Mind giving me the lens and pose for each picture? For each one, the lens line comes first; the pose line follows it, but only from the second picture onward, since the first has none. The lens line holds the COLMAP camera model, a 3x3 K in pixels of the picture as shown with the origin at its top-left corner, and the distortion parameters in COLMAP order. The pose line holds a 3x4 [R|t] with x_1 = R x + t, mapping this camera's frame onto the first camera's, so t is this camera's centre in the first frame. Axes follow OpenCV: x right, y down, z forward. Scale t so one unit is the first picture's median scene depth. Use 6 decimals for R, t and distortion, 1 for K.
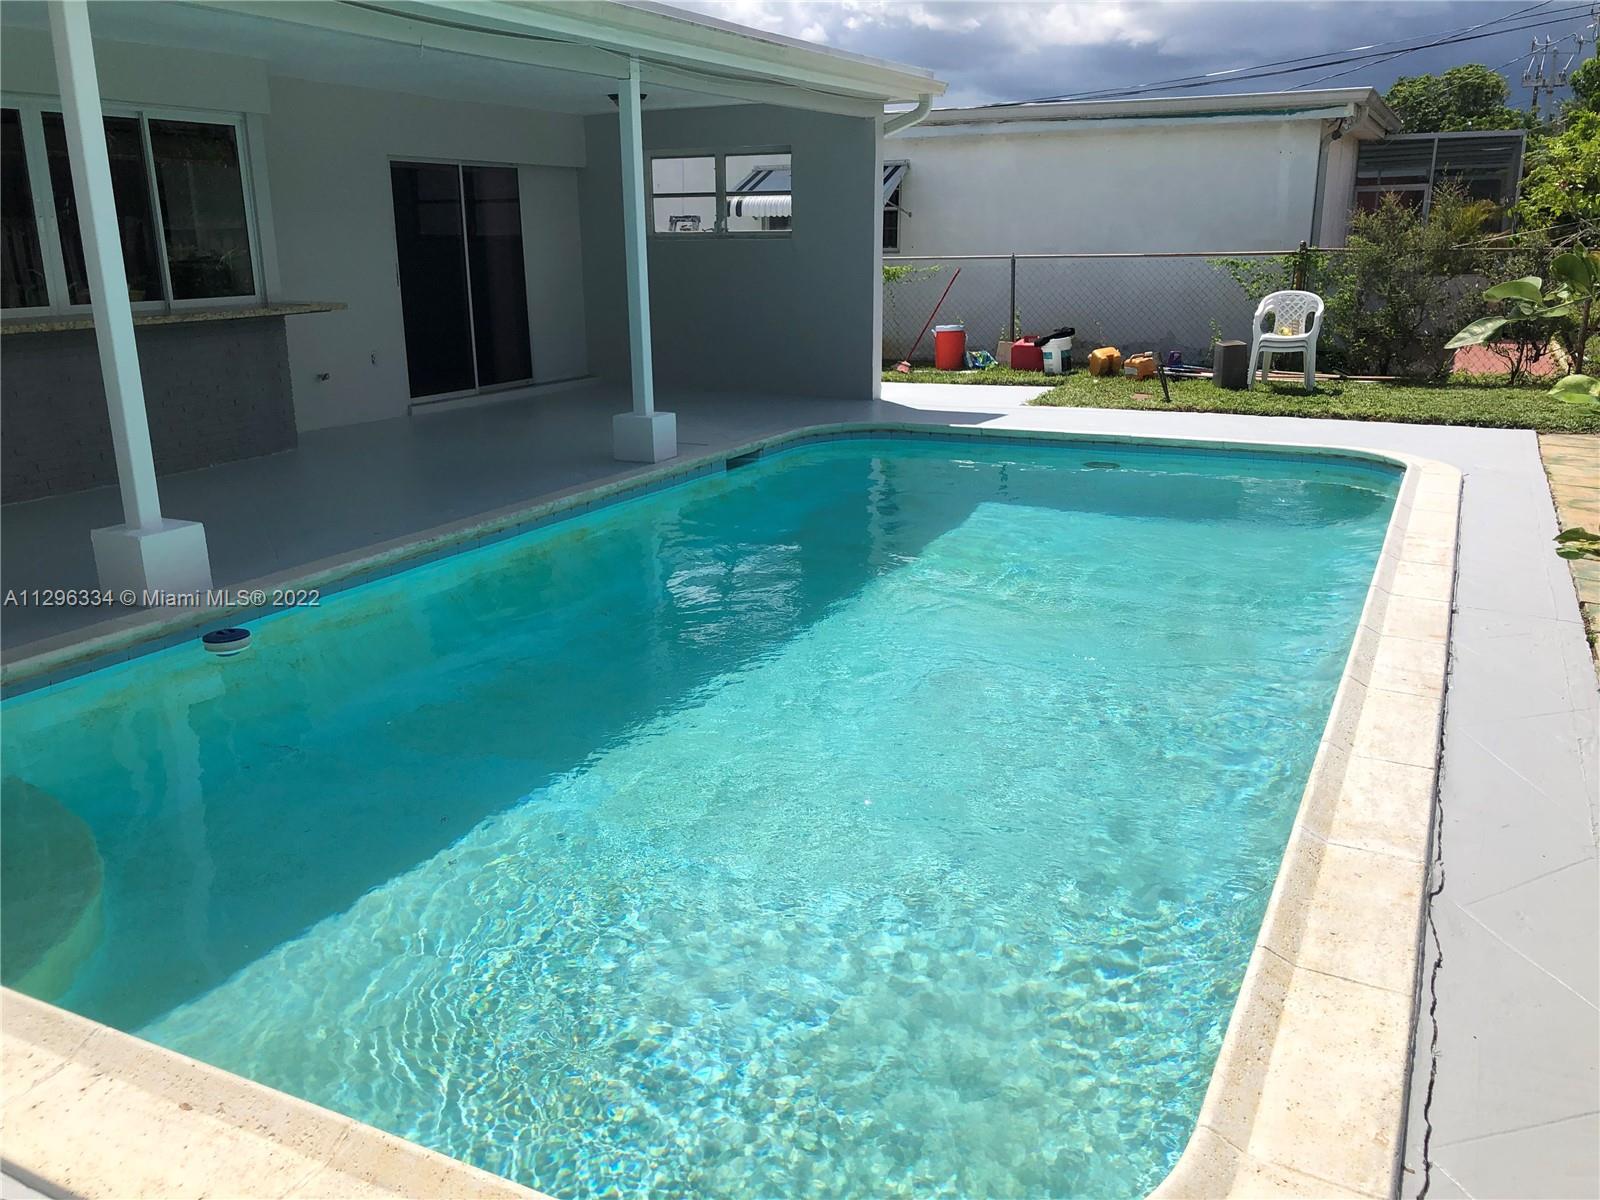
lens RADIAL K [[1313.4, 0, 787.4], [0, 1313.4, 604.1], [0, 0, 1]] dist [0.095676, -0.146219]
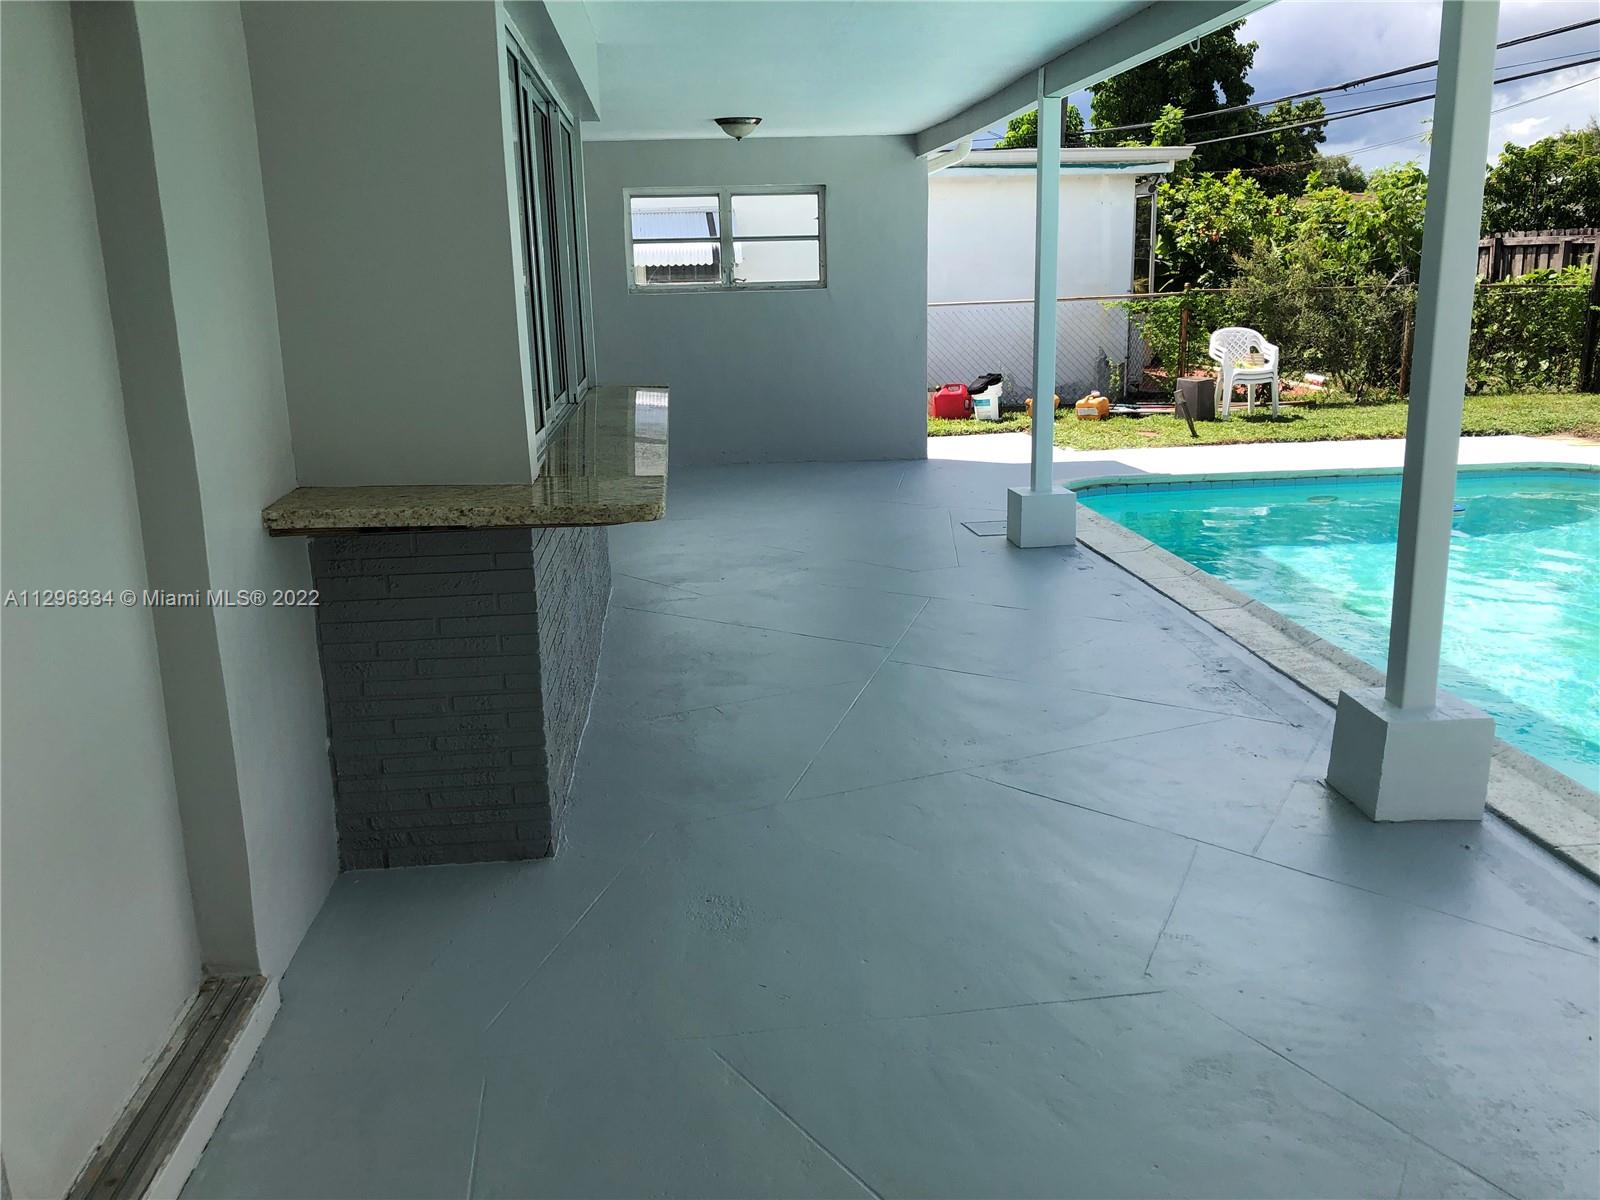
lens RADIAL K [[1313.4, 0, 787.4], [0, 1313.4, 604.1], [0, 0, 1]] dist [0.095676, -0.146219]
pose [[0.868052, -0.132942, 0.478343, -0.459633], [0.153477, 0.988145, -0.003889, -0.065052], [-0.472155, 0.076790, 0.878165, 0.243080]]
